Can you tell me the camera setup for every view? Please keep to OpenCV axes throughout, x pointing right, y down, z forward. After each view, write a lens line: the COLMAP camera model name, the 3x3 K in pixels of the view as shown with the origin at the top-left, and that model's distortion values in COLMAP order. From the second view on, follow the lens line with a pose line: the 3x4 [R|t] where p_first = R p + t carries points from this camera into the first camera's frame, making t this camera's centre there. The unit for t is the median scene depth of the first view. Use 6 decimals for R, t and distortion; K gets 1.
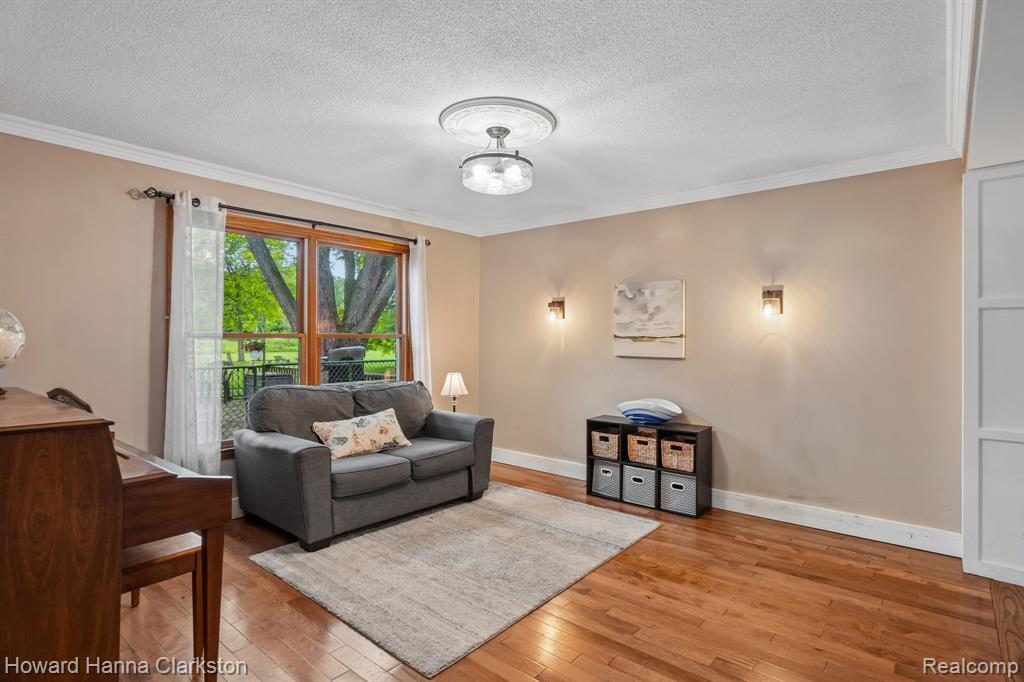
lens RADIAL K [[532.6, 0, 510.9], [0, 532.6, 339.0], [0, 0, 1]] dist [-0.002183, 0.000102]
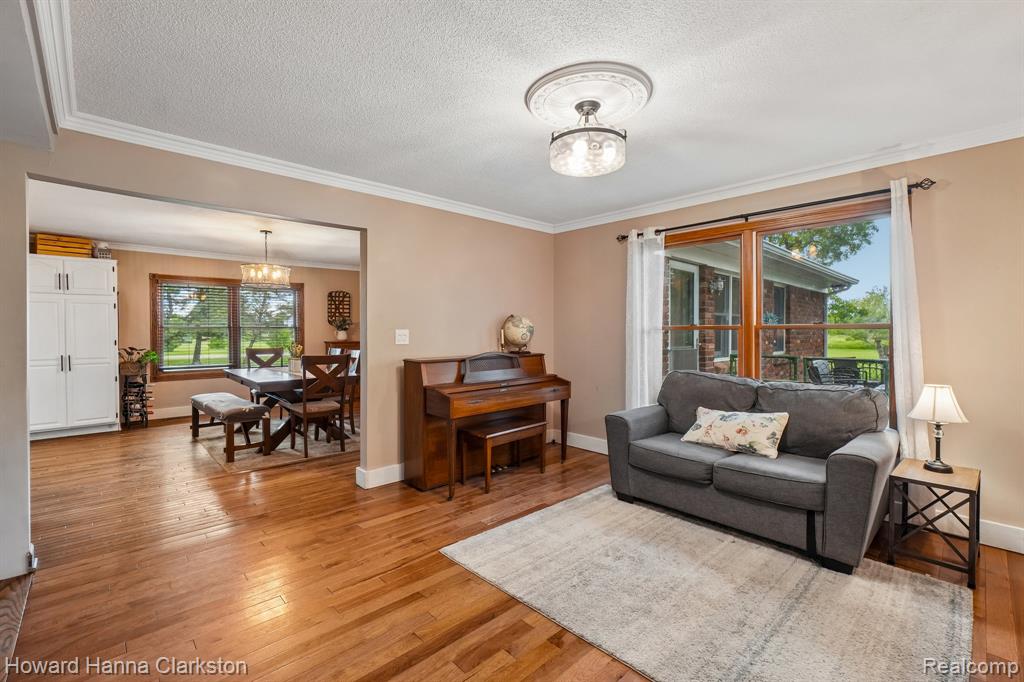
lens RADIAL K [[444.7, 0, 511.4], [0, 444.7, 334.7], [0, 0, 1]] dist [-0.001456, 0.000756]
pose [[-0.112656, 0.004260, -0.993625, 0.606972], [-0.002320, 0.999987, 0.004550, 0.005827], [0.993631, 0.002818, -0.112645, 0.753214]]
